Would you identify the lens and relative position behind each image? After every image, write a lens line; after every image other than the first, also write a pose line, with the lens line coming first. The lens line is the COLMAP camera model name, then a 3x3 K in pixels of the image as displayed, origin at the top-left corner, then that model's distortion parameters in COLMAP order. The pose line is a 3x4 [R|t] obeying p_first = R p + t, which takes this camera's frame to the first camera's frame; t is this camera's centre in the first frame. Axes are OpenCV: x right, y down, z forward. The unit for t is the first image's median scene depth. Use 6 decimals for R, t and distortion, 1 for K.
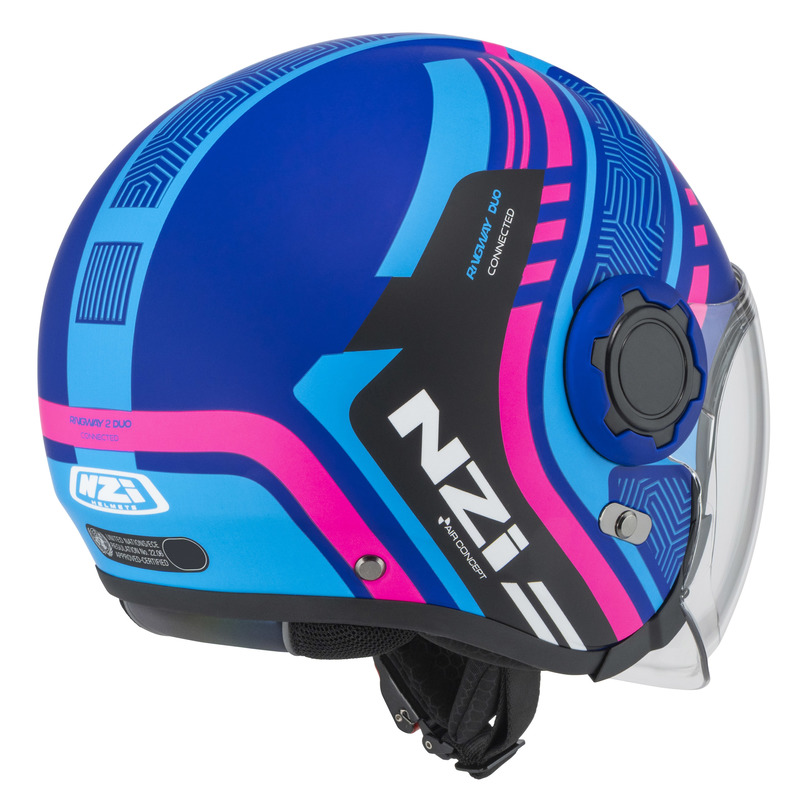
lens RADIAL K [[2746.2, 0, 400.0], [0, 2746.2, 400.0], [0, 0, 1]] dist [0.120275, -0.503632]
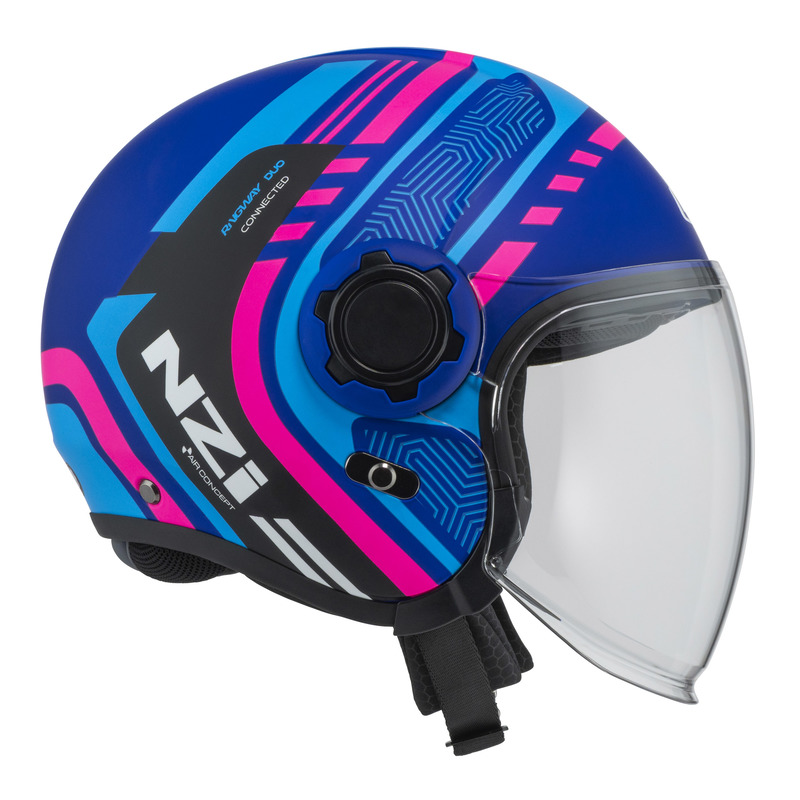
lens RADIAL K [[2746.2, 0, 400.0], [0, 2746.2, 400.0], [0, 0, 1]] dist [0.120275, -0.503632]
pose [[0.715210, 0.018915, -0.698653, 0.847619], [-0.103555, 0.991468, -0.079167, 0.102058], [0.691195, 0.128971, 0.711067, 0.262427]]
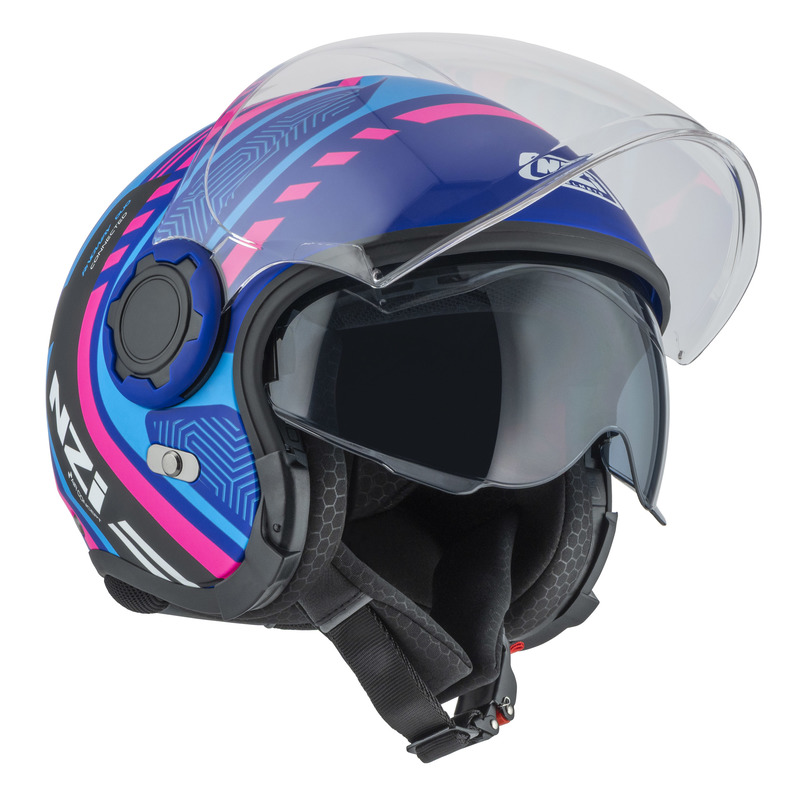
lens RADIAL K [[2746.2, 0, 400.0], [0, 2746.2, 400.0], [0, 0, 1]] dist [0.120275, -0.503632]
pose [[0.110991, -0.183508, -0.976732, 1.207640], [-0.056656, 0.980038, -0.190567, 0.231814], [0.992205, 0.076489, 0.098378, 1.012783]]
